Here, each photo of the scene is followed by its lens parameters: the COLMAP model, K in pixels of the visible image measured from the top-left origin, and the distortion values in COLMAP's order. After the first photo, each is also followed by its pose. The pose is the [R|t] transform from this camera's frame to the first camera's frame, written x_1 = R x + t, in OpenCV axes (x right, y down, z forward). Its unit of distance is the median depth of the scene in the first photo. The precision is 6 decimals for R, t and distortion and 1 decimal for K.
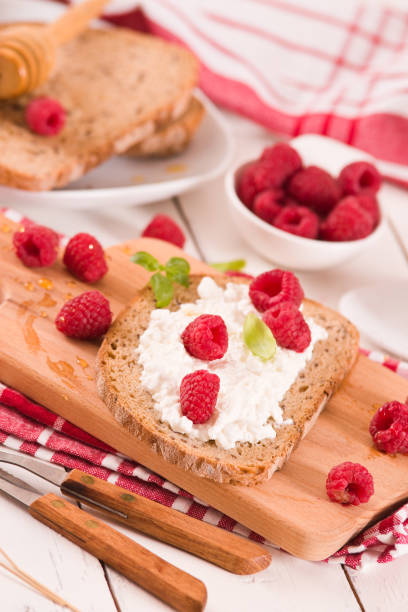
lens RADIAL K [[3738.8, 0, 204.0], [0, 3738.8, 306.0], [0, 0, 1]] dist [0.860376, 5.763316]
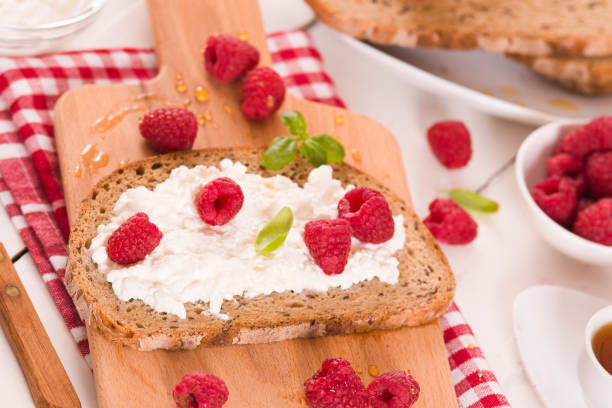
lens RADIAL K [[3738.8, 0, 306.0], [0, 3738.8, 204.0], [0, 0, 1]] dist [0.860376, 5.763316]
pose [[0.790560, 0.485708, -0.372964, 0.361366], [-0.484438, 0.868586, 0.104304, -0.097471], [0.374613, 0.098220, 0.921964, 0.142625]]
